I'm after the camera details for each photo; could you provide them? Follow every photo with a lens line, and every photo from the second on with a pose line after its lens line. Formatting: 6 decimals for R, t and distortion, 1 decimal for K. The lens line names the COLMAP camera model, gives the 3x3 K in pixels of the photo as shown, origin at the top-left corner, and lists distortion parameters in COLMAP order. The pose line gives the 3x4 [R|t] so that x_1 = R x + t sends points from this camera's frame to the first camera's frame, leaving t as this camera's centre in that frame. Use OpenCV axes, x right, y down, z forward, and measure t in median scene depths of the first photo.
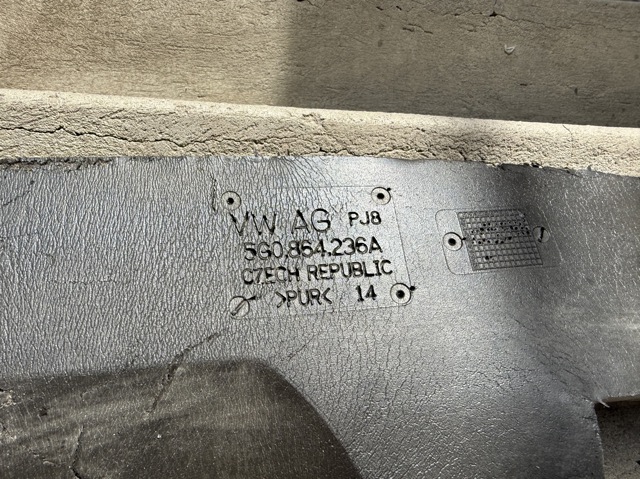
lens RADIAL K [[507.2, 0, 298.9], [0, 507.2, 224.0], [0, 0, 1]] dist [-0.006754, 0.004319]
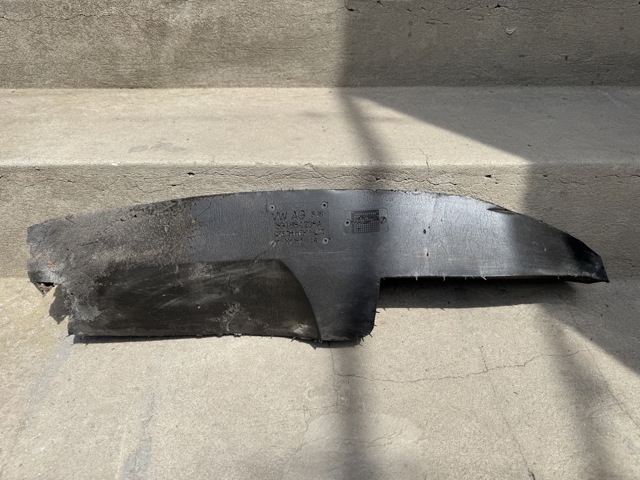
lens RADIAL K [[445.8, 0, 320.4], [0, 445.8, 240.0], [0, 0, 1]] dist [0.002969, -0.016971]
pose [[0.981589, 0.054433, -0.183085, 0.197151], [0.002417, 0.954918, 0.296861, -0.198303], [0.190990, -0.291838, 0.937205, -0.455303]]
